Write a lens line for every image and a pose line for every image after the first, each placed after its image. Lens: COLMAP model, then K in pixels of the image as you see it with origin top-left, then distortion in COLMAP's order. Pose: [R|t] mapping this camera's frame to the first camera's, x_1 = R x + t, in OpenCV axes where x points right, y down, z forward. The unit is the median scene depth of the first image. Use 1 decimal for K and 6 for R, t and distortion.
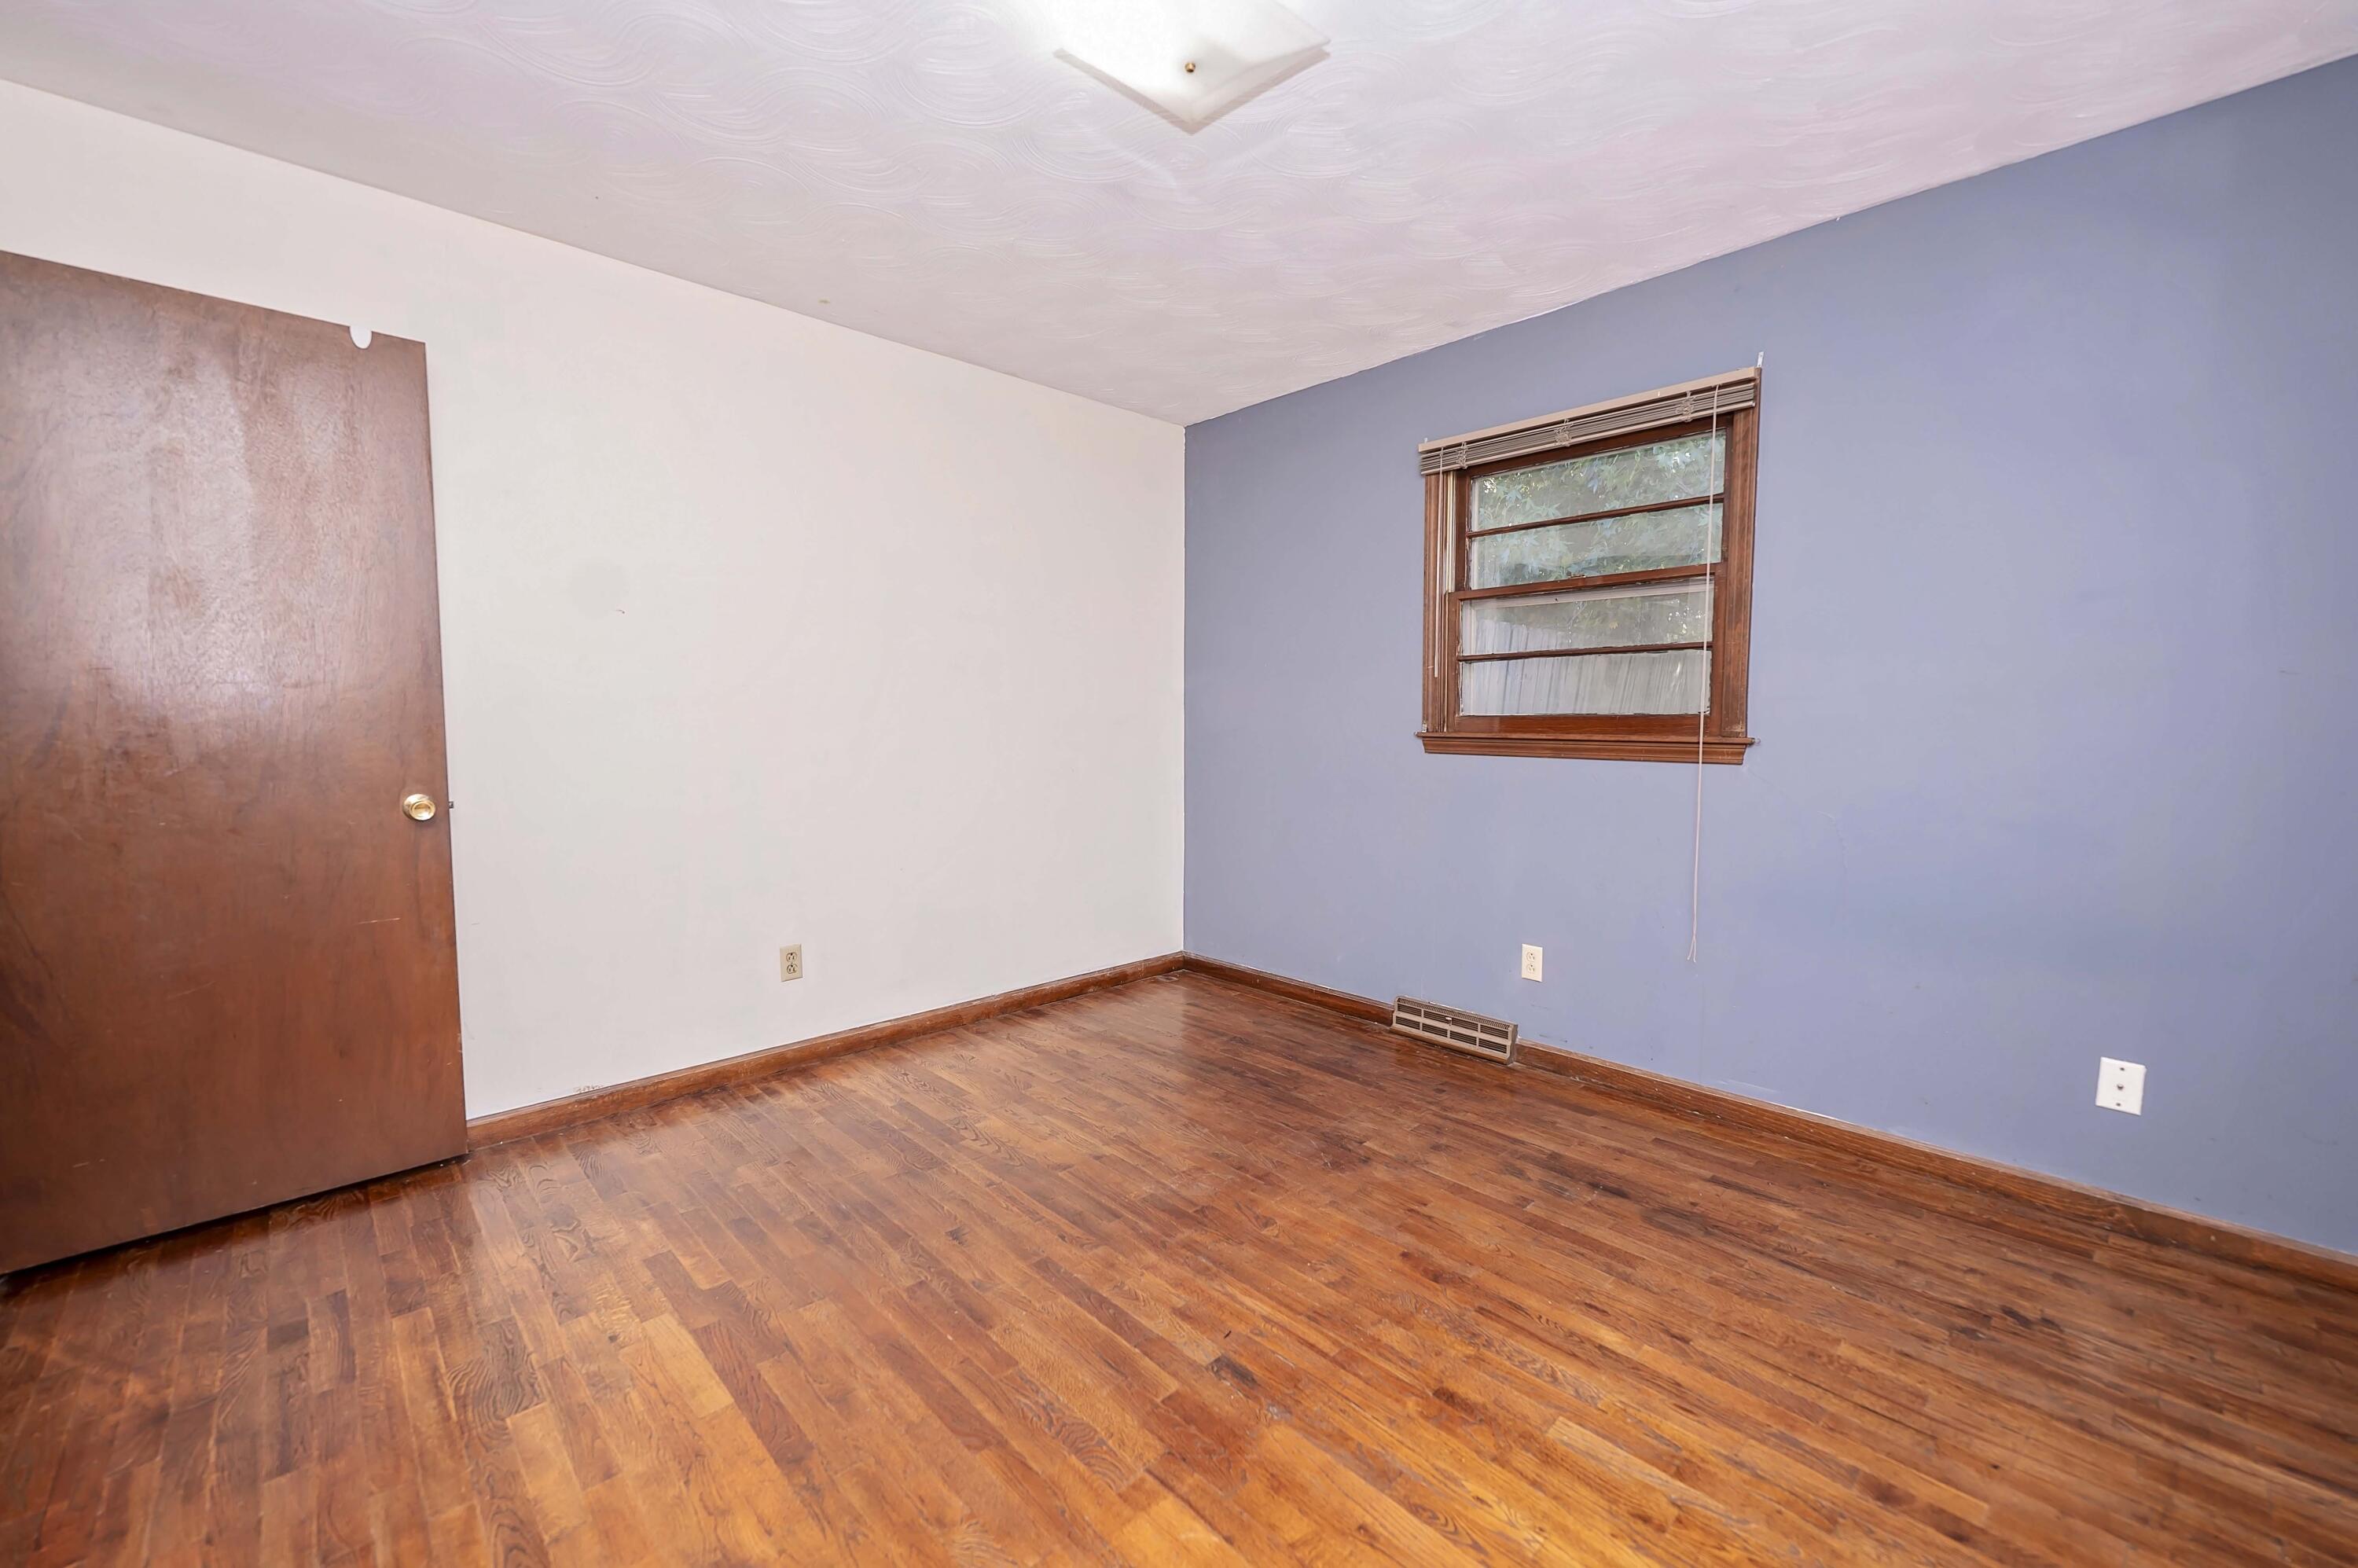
lens RADIAL K [[965.6, 0, 1175.2], [0, 965.6, 780.9], [0, 0, 1]] dist [-0.000343, 0.000284]
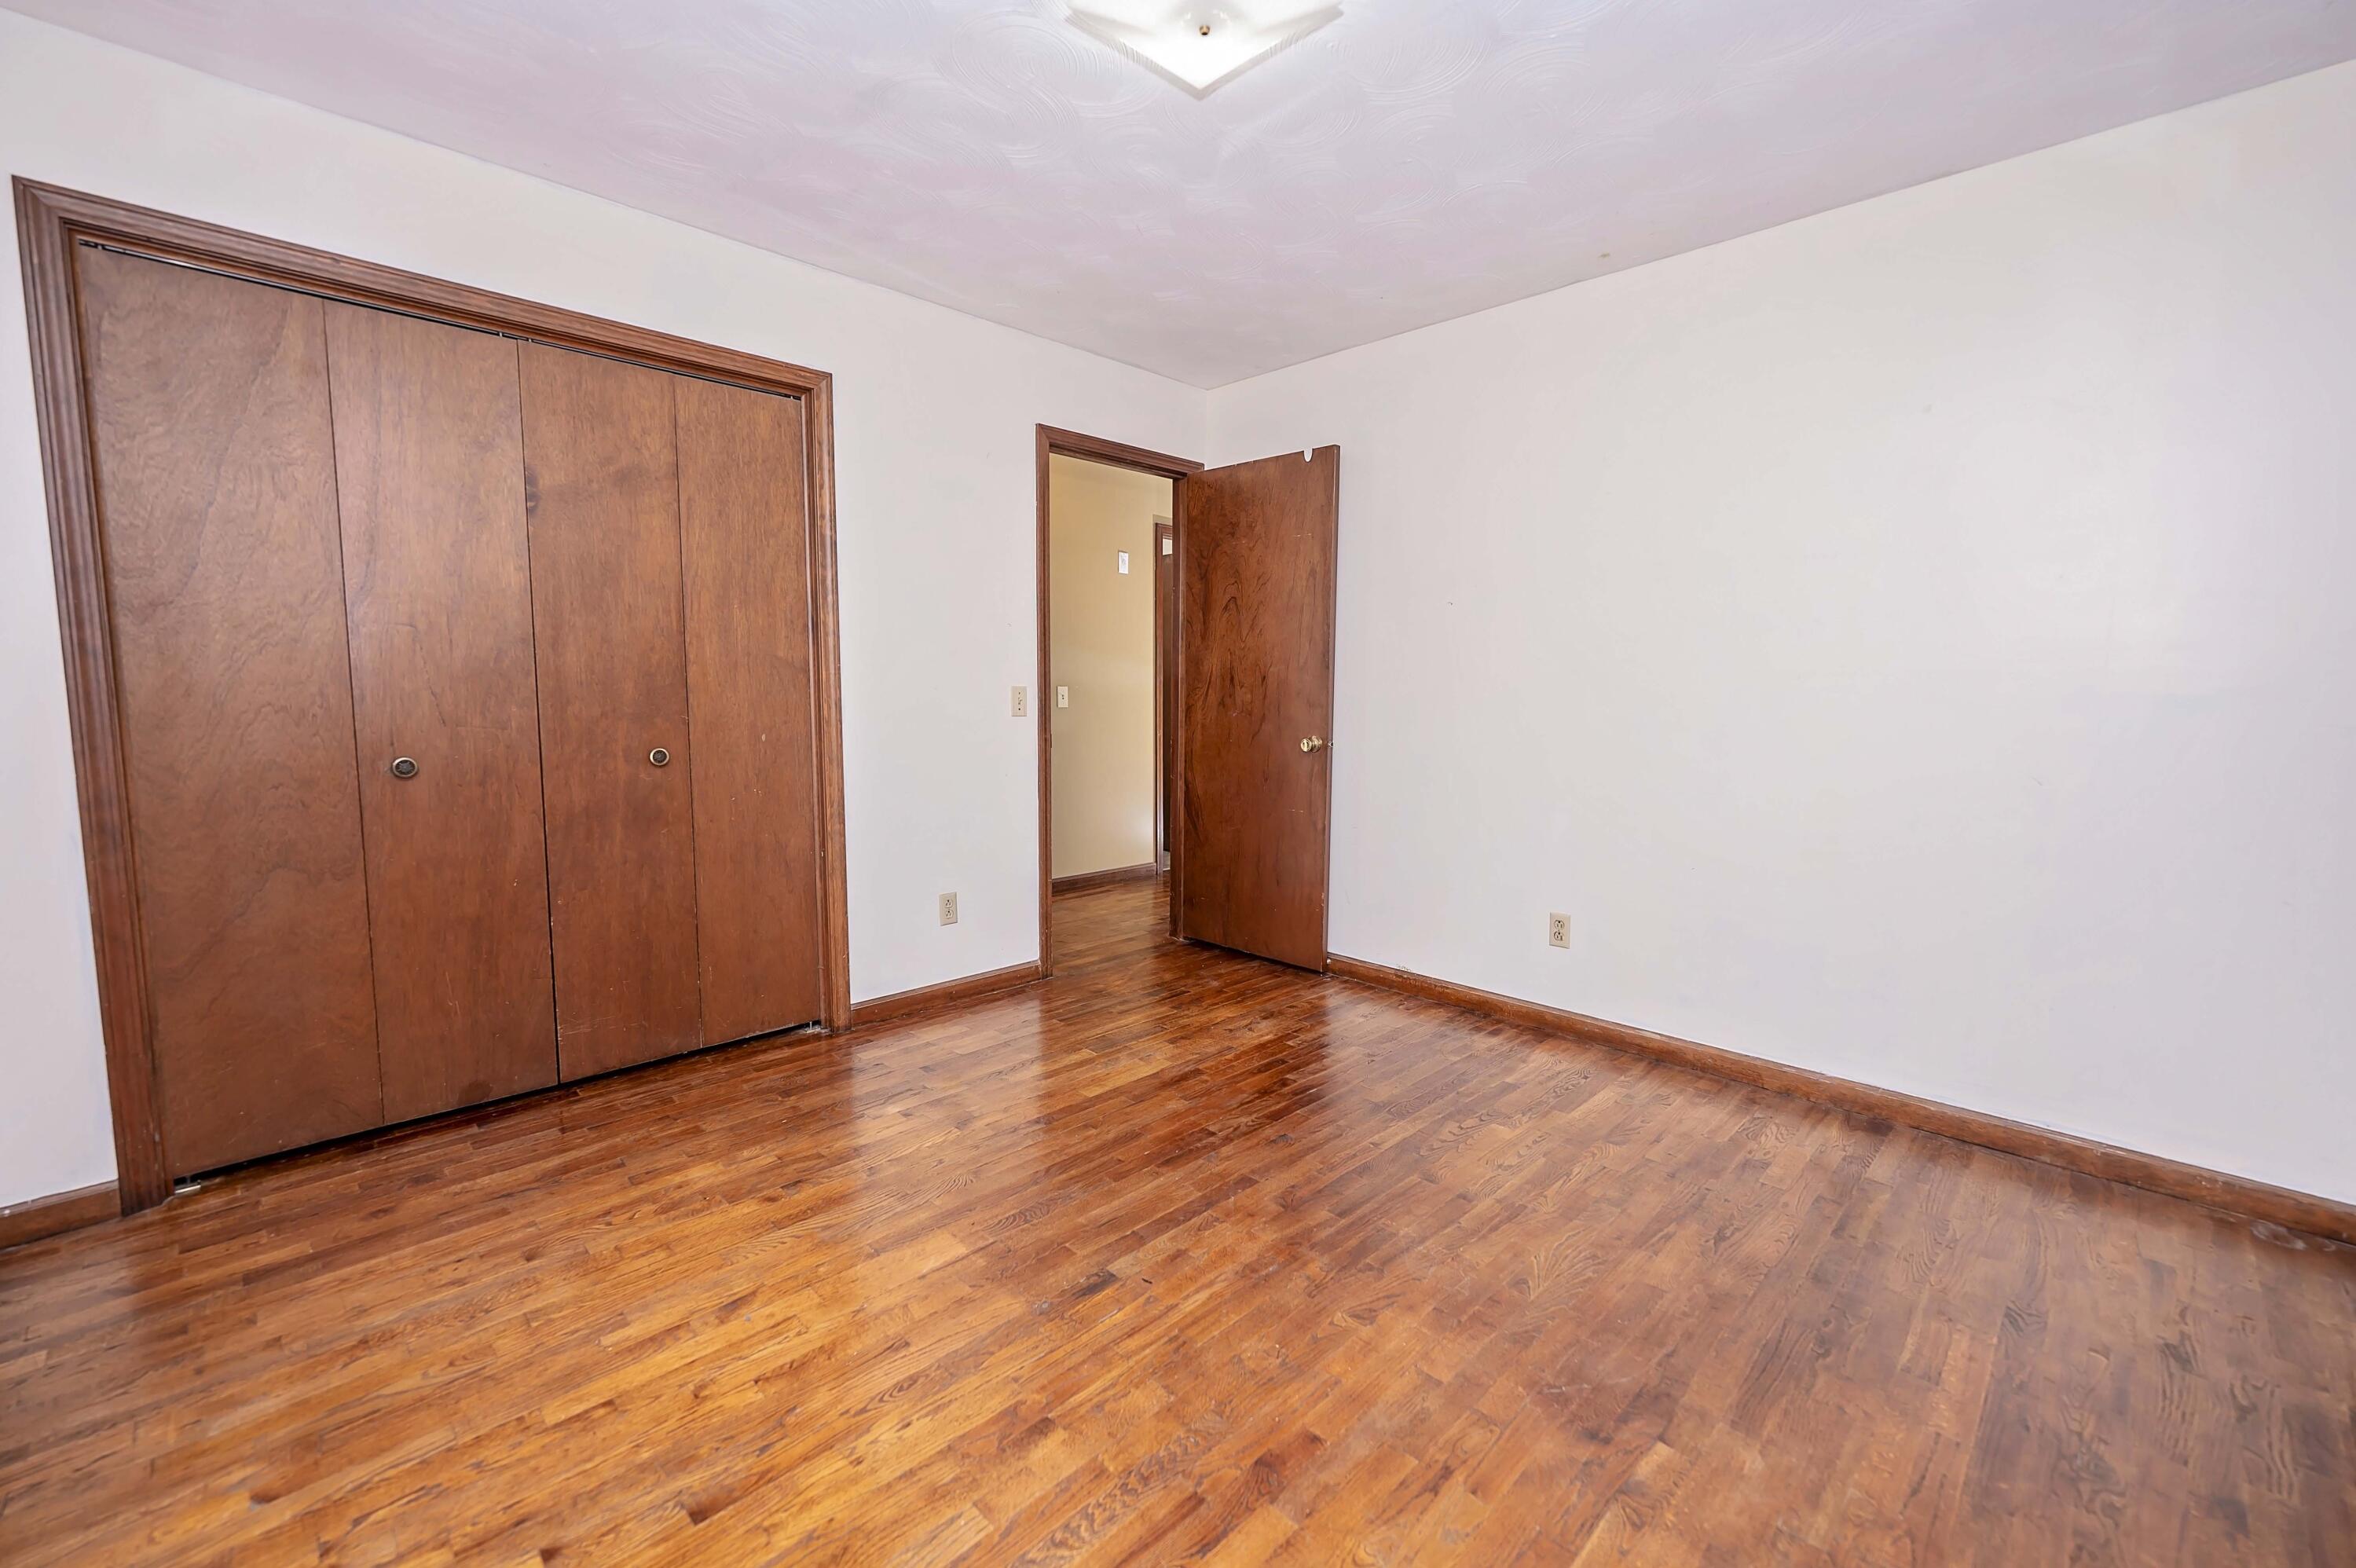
lens RADIAL K [[964.8, 0, 1172.3], [0, 964.8, 782.2], [0, 0, 1]] dist [-0.000343, 0.000284]
pose [[0.004765, 0.097487, -0.995225, 0.748003], [-0.075681, 0.992418, 0.096849, -0.043776], [0.997121, 0.074858, 0.012107, 0.705417]]
